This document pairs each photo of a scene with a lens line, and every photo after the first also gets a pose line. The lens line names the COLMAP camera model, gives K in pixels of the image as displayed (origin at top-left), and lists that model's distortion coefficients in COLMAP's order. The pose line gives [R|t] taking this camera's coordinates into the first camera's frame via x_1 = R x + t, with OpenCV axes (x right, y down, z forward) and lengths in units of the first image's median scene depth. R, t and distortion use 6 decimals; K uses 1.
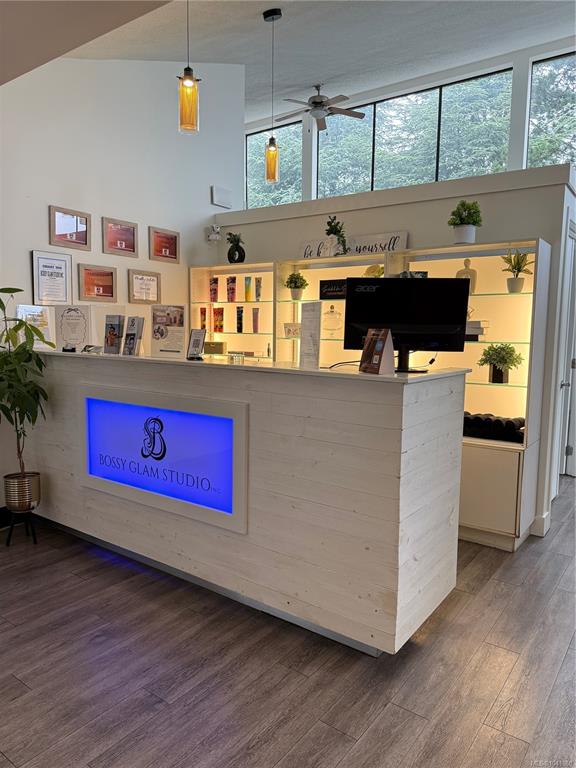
lens RADIAL K [[549.7, 0, 290.9], [0, 549.7, 385.1], [0, 0, 1]] dist [0.023909, -0.026885]
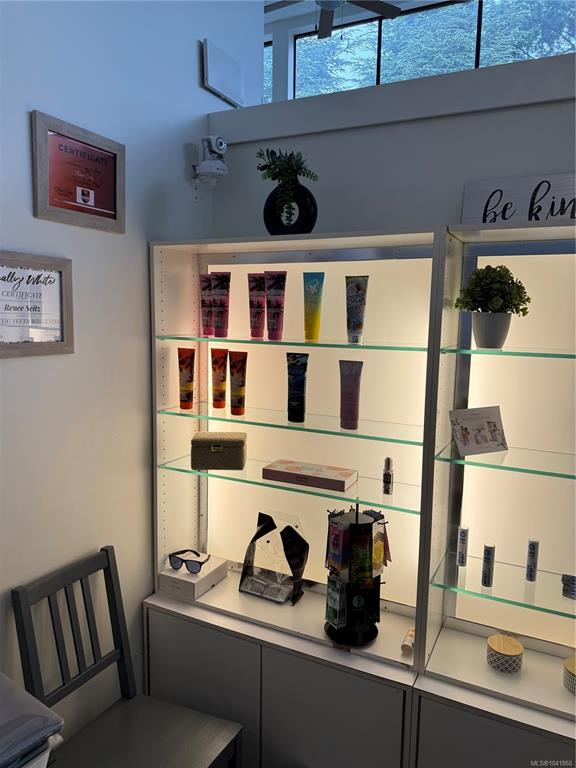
lens RADIAL K [[549.7, 0, 284.5], [0, 549.7, 384.0], [0, 0, 1]] dist [0.023909, -0.026885]
pose [[0.989882, -0.014019, 0.141201, -0.152502], [0.010562, 0.999627, 0.025200, -0.130536], [-0.141501, -0.023454, 0.989660, 0.629713]]
